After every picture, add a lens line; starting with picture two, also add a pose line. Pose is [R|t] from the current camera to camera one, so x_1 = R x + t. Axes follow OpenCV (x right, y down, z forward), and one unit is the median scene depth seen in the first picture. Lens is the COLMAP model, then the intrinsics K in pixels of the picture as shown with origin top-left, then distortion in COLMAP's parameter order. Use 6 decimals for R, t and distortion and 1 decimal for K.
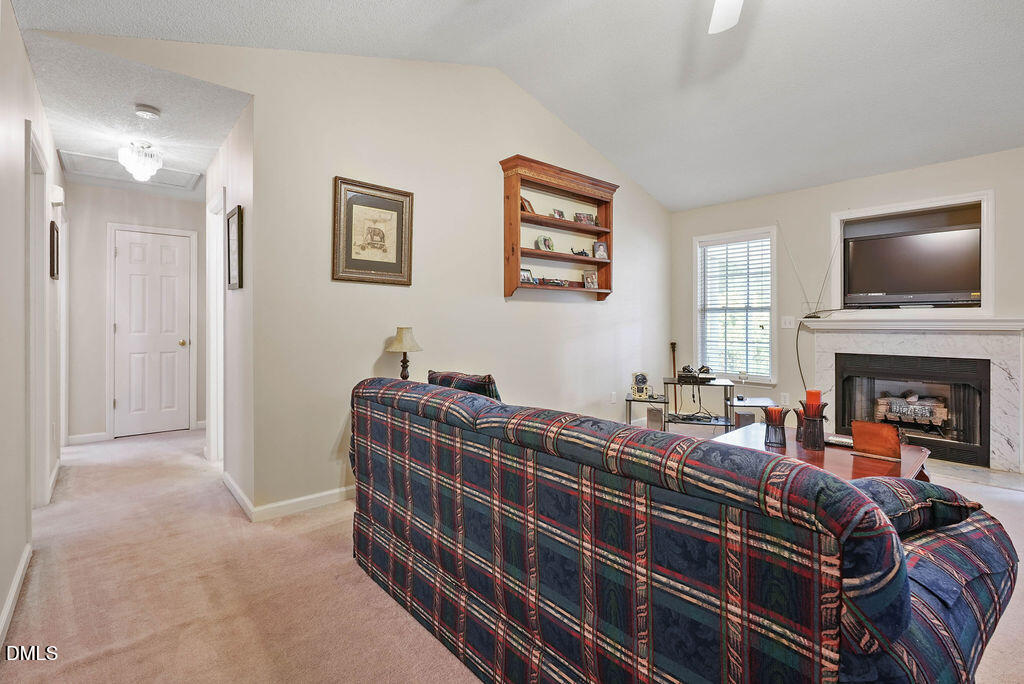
lens RADIAL K [[471.7, 0, 509.8], [0, 471.7, 324.2], [0, 0, 1]] dist [-0.001936, 0.000332]
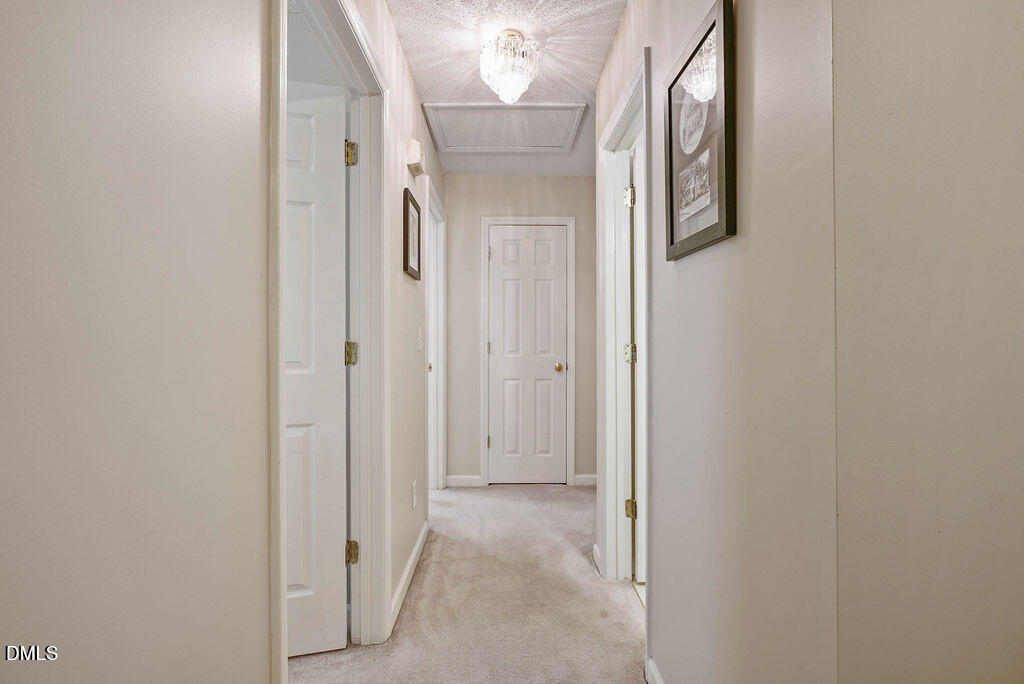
lens RADIAL K [[458.3, 0, 512.0], [0, 458.3, 342.0], [0, 0, 1]] dist [-0.003749, 0.000164]
pose [[0.774858, -0.002781, -0.632129, -0.317280], [0.001460, 0.999996, -0.002611, 0.001220], [0.632134, 0.001100, 0.774859, 0.423544]]
